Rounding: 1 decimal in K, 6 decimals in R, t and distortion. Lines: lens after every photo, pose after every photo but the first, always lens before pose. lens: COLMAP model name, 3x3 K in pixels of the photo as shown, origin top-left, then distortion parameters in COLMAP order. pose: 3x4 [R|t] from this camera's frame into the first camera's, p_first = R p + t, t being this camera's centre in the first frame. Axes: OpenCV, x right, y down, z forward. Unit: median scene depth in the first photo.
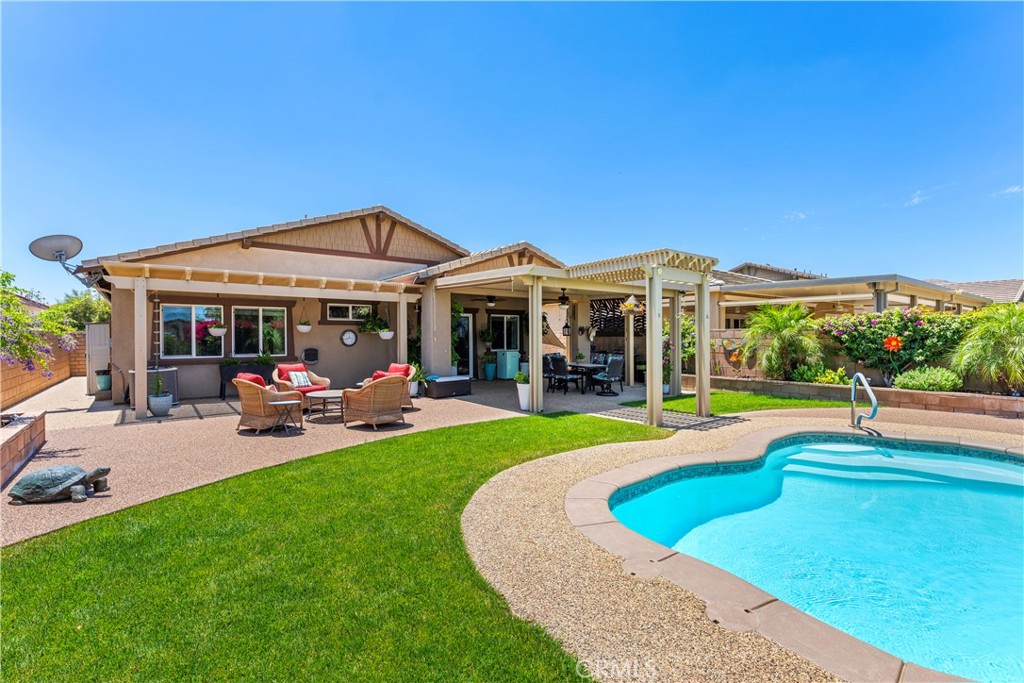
lens RADIAL K [[482.2, 0, 512.0], [0, 482.2, 341.5], [0, 0, 1]] dist [-0.001501, -0.000030]
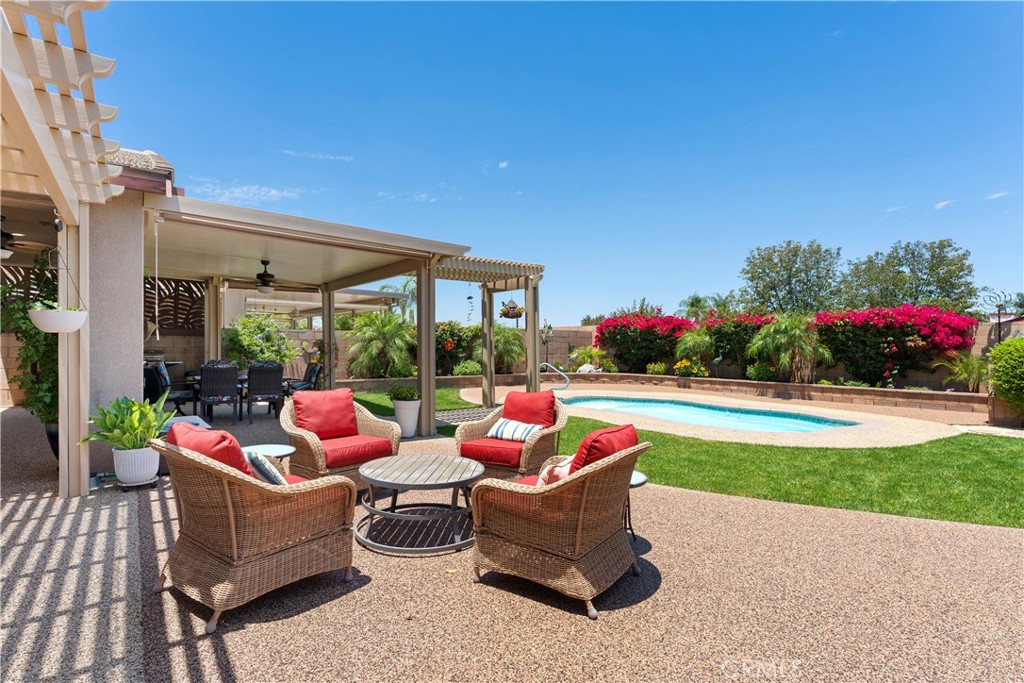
lens RADIAL K [[498.1, 0, 505.8], [0, 498.1, 339.8], [0, 0, 1]] dist [0.001434, -0.000103]
pose [[0.024749, 0.010101, 0.999643, -0.588391], [-0.001272, 0.999948, -0.010073, 0.003018], [-0.999693, -0.001022, 0.024760, 0.679309]]
